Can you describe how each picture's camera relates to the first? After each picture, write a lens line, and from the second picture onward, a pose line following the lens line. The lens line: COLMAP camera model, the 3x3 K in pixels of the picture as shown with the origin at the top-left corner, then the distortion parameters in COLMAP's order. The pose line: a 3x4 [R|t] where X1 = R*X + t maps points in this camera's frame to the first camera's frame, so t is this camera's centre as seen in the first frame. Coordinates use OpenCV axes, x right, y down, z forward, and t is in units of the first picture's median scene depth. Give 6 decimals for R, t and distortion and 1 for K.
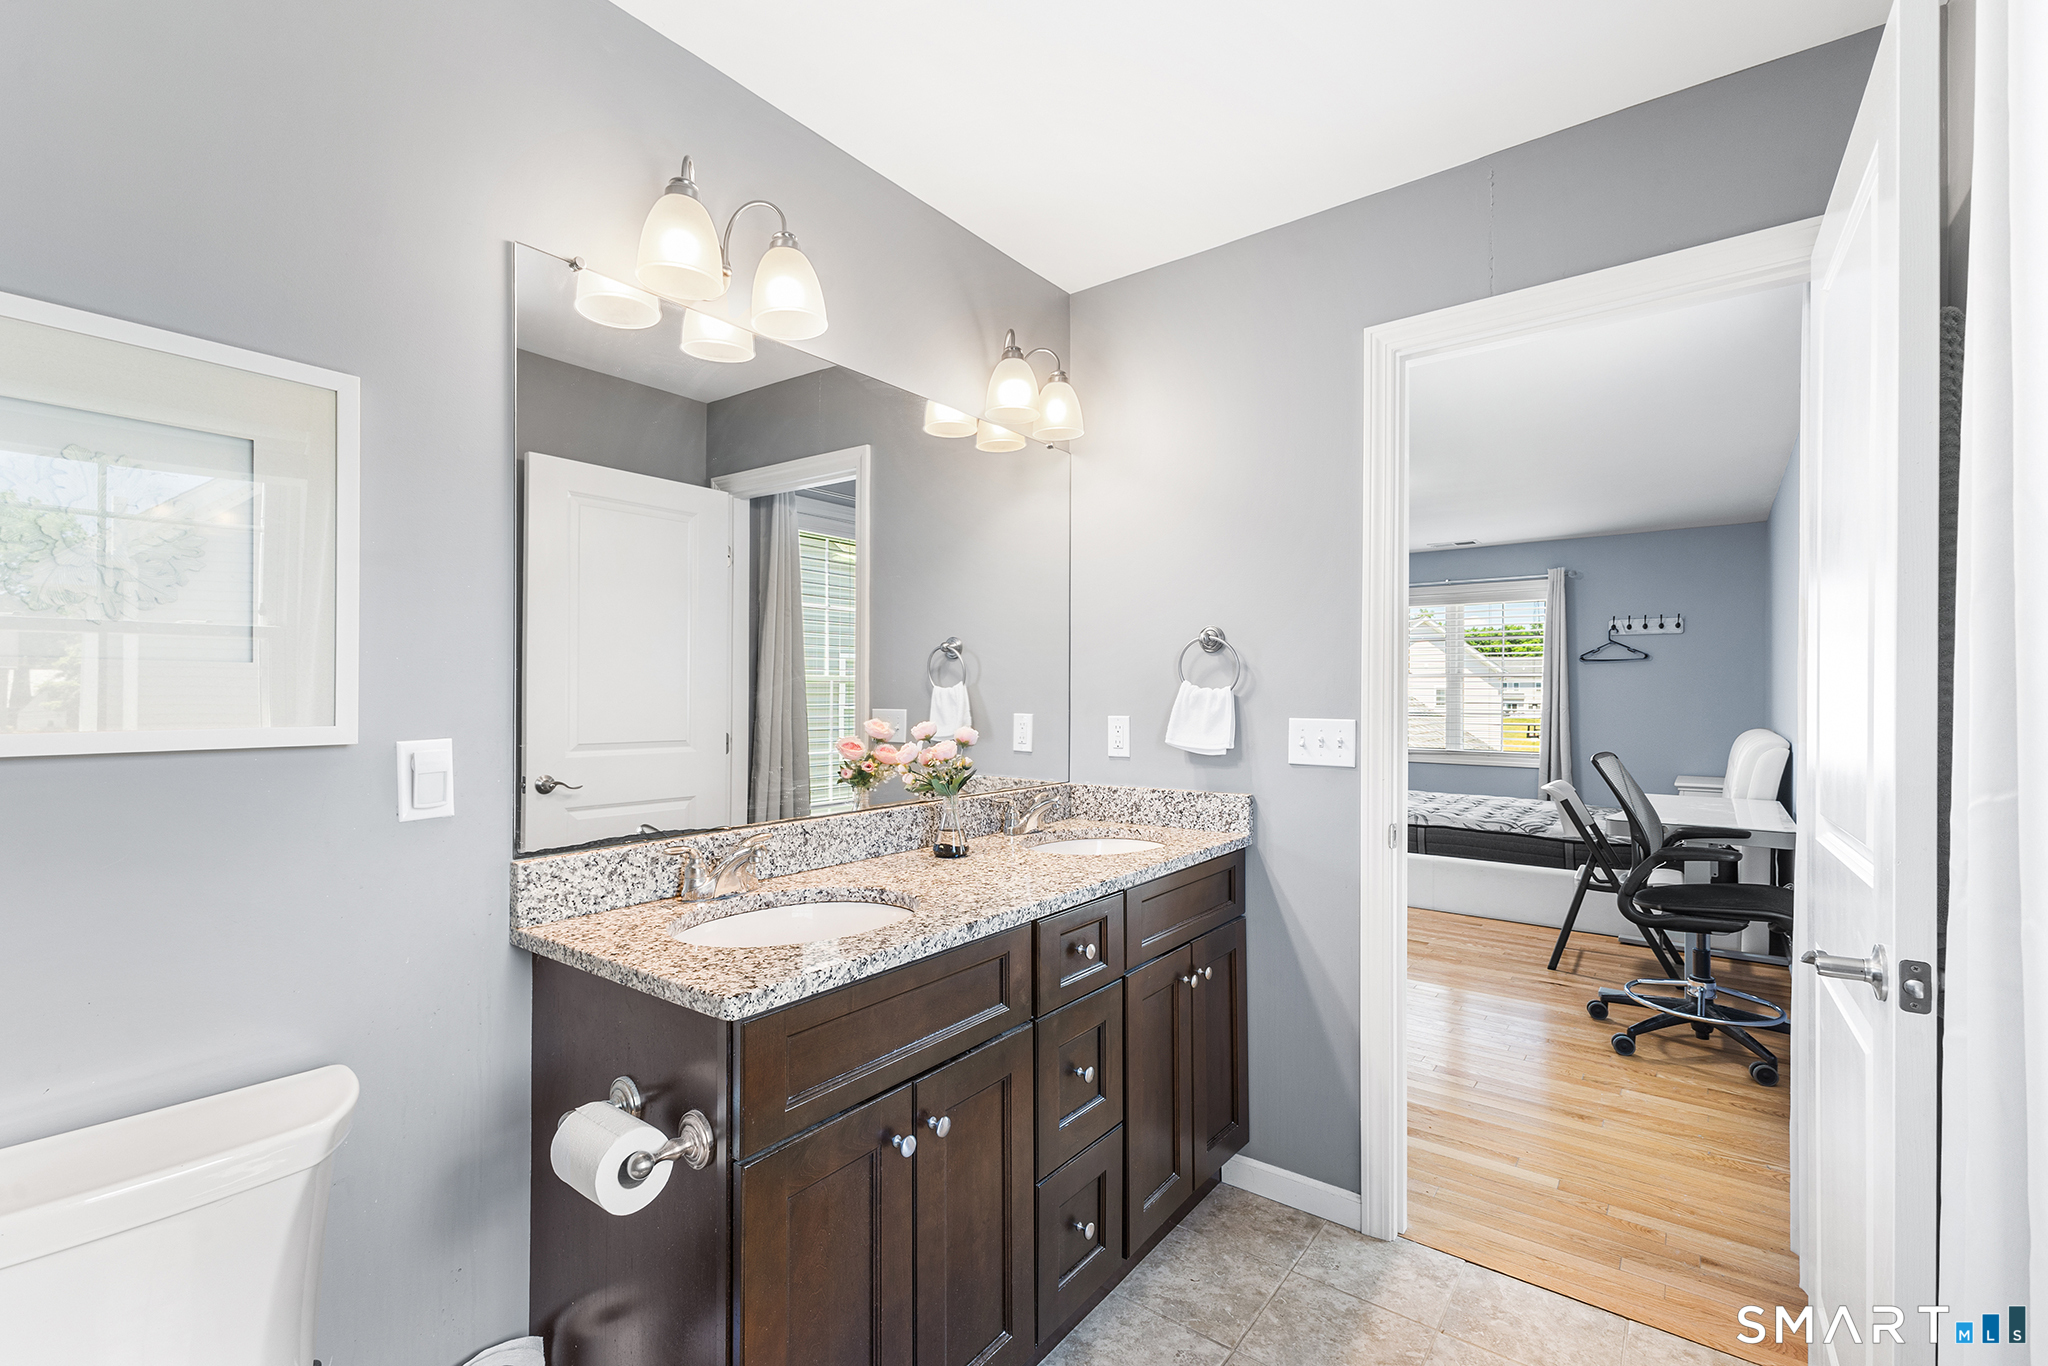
lens RADIAL K [[905.3, 0, 1015.5], [0, 905.3, 692.7], [0, 0, 1]] dist [0.004453, 0.000092]
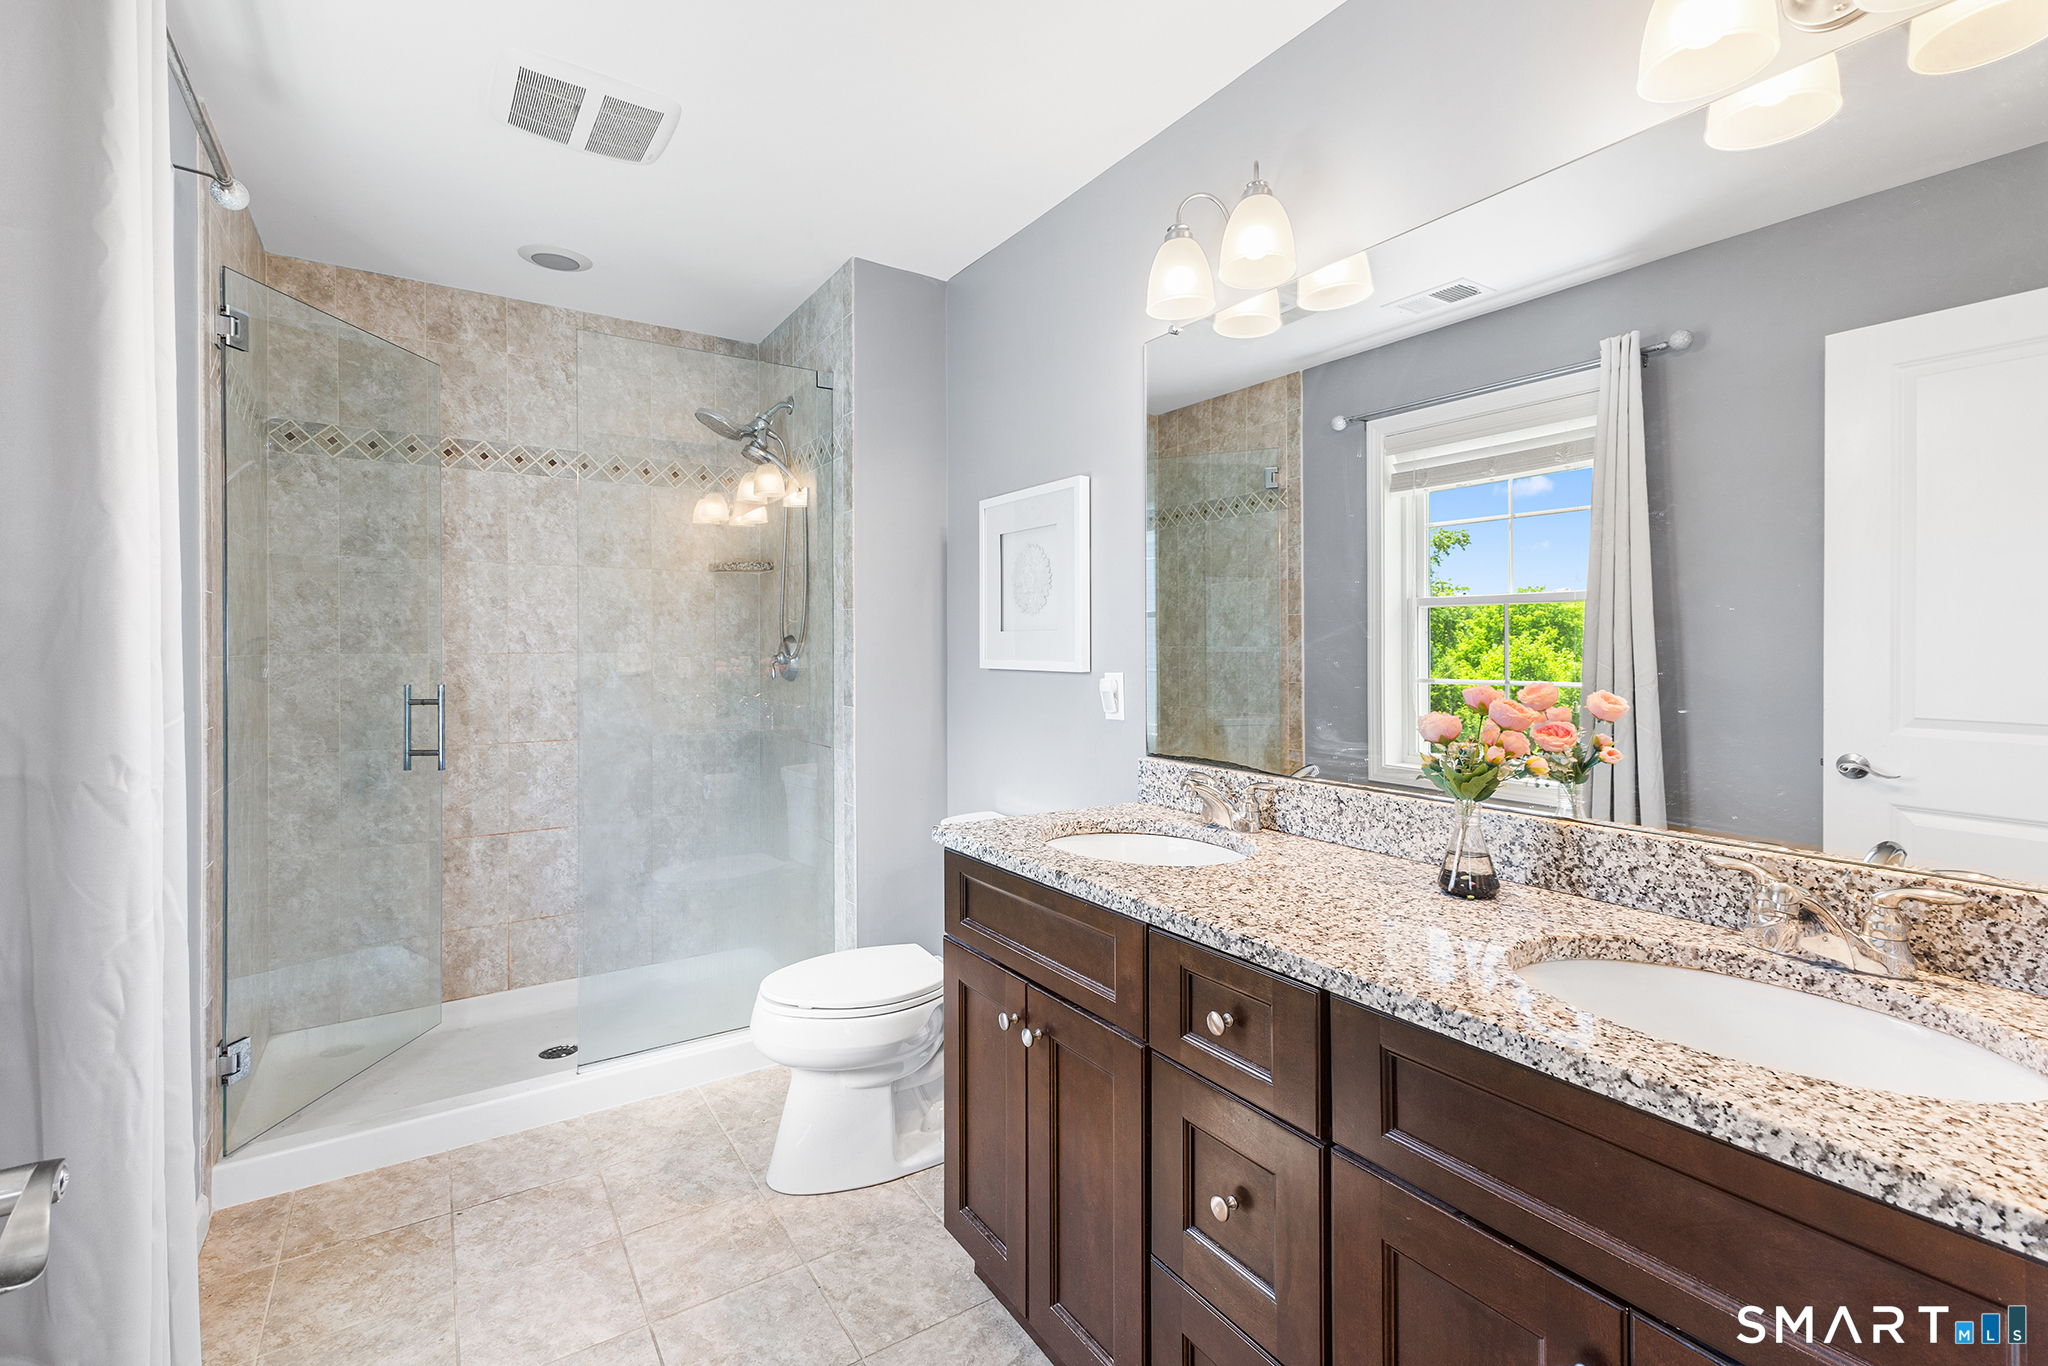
lens RADIAL K [[905.3, 0, 1046.4], [0, 905.3, 648.3], [0, 0, 1]] dist [0.004453, 0.000092]
pose [[-0.316173, -0.000203, -0.948701, 0.783086], [0.000519, 1.000000, -0.000387, 0.004773], [0.948701, -0.000615, -0.316173, 1.119137]]
